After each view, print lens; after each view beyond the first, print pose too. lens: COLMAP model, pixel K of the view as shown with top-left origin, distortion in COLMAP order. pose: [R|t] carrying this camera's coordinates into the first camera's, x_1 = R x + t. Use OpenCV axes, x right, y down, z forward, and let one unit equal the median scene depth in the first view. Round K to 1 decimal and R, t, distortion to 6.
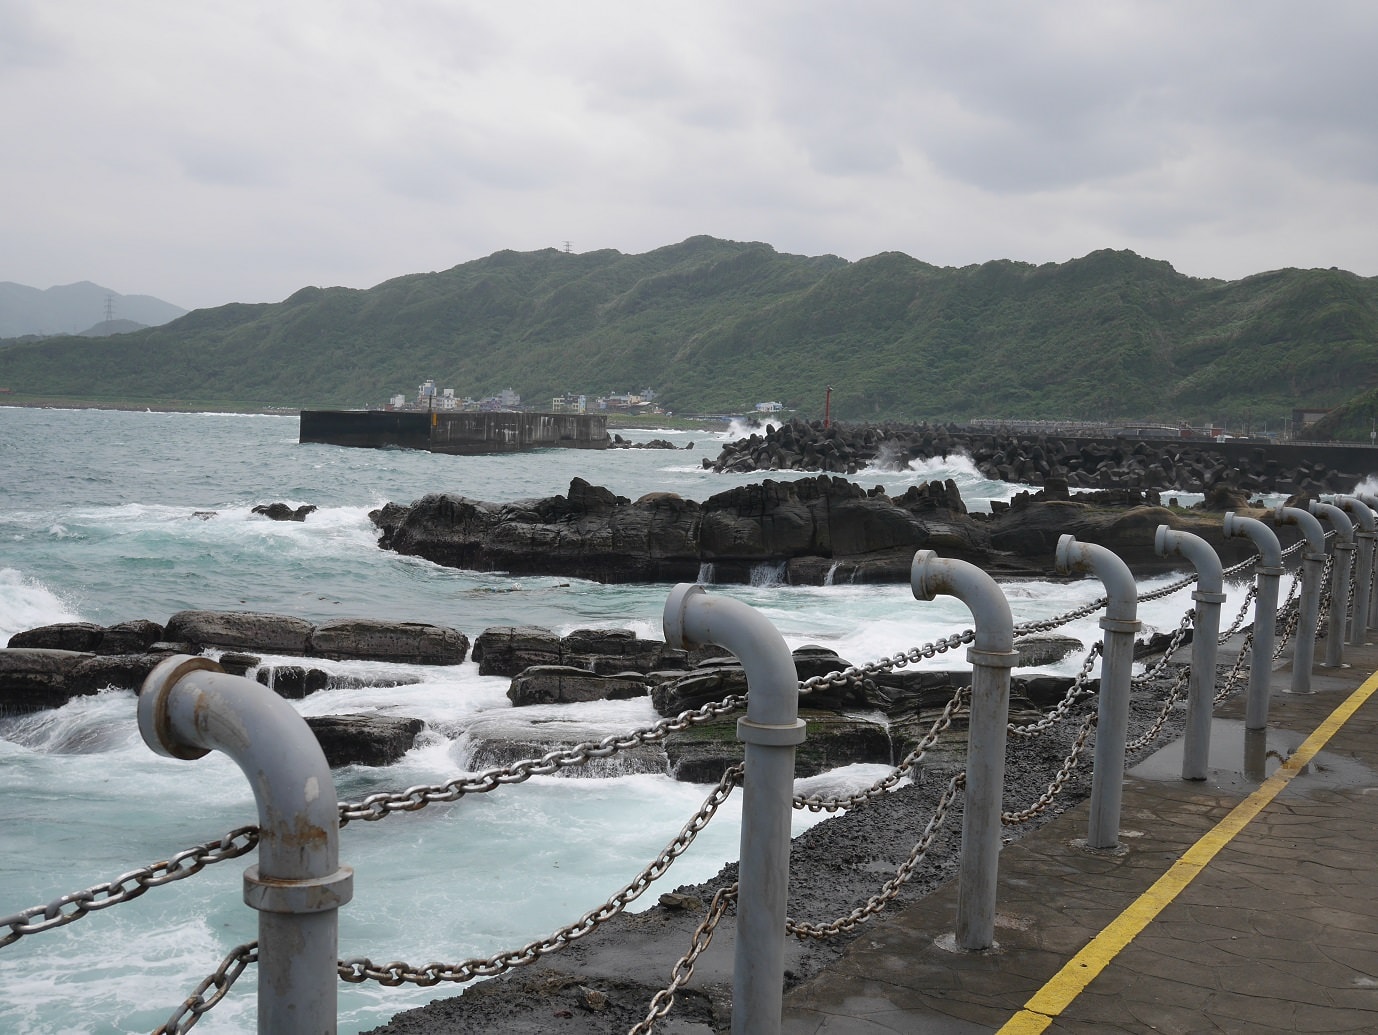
lens RADIAL K [[1622.8, 0, 694.8], [0, 1622.8, 521.0], [0, 0, 1]] dist [-0.005247, 0.000000]
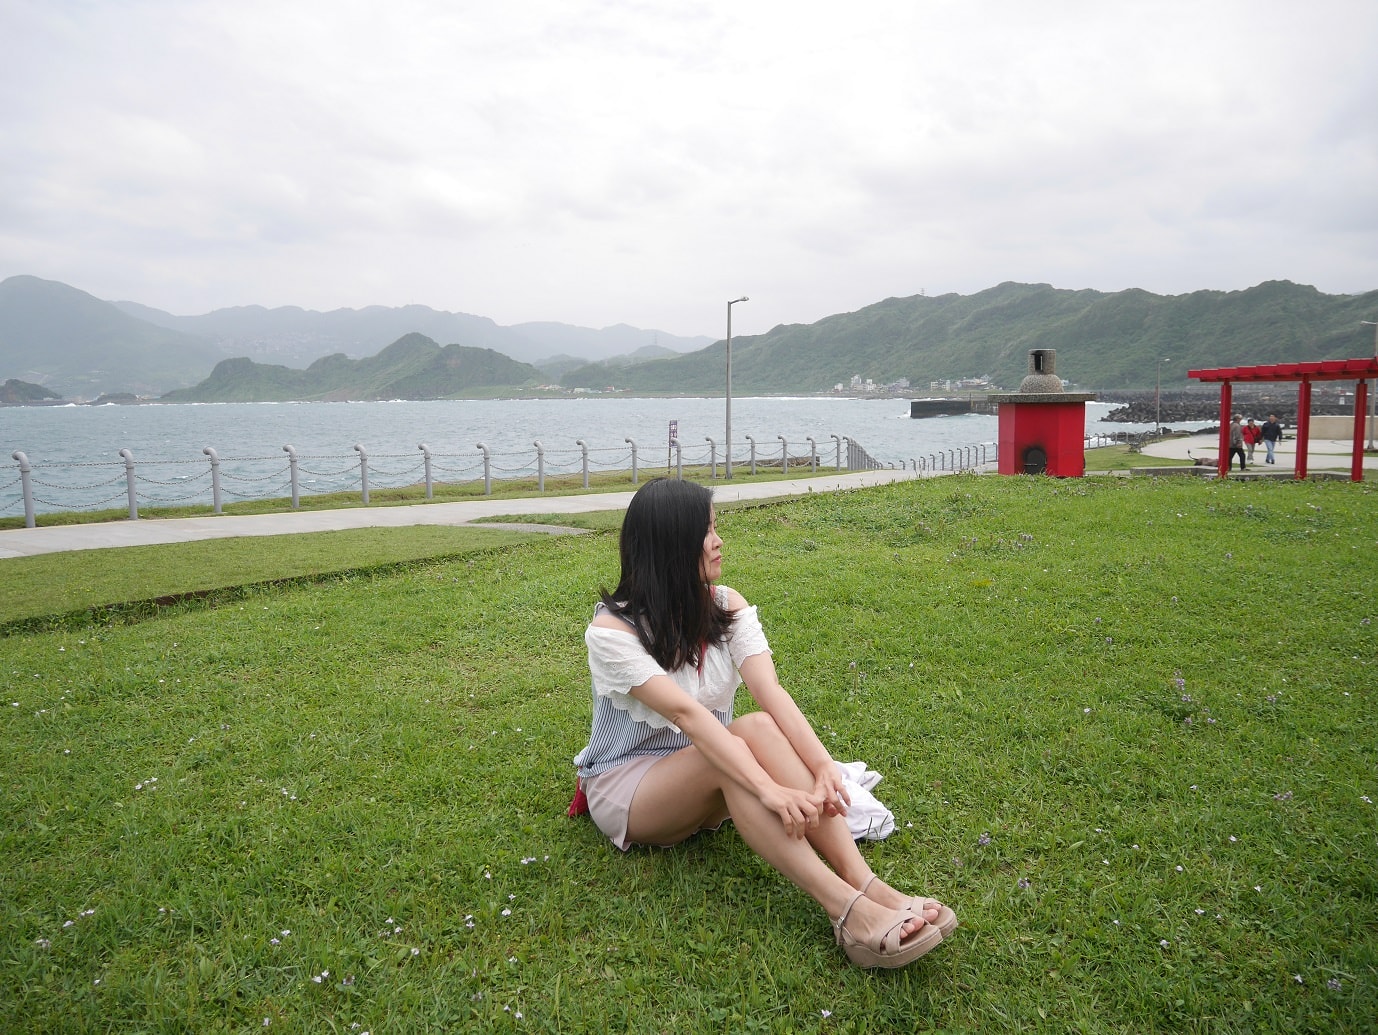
lens RADIAL K [[1000.5, 0, 692.6], [0, 1000.5, 516.0], [0, 0, 1]] dist [-0.055761, 0.026210]
pose [[0.962299, -0.007560, -0.271889, -0.037650], [0.023928, 0.998091, 0.056936, 0.002125], [0.270940, -0.061295, 0.960643, -0.117855]]
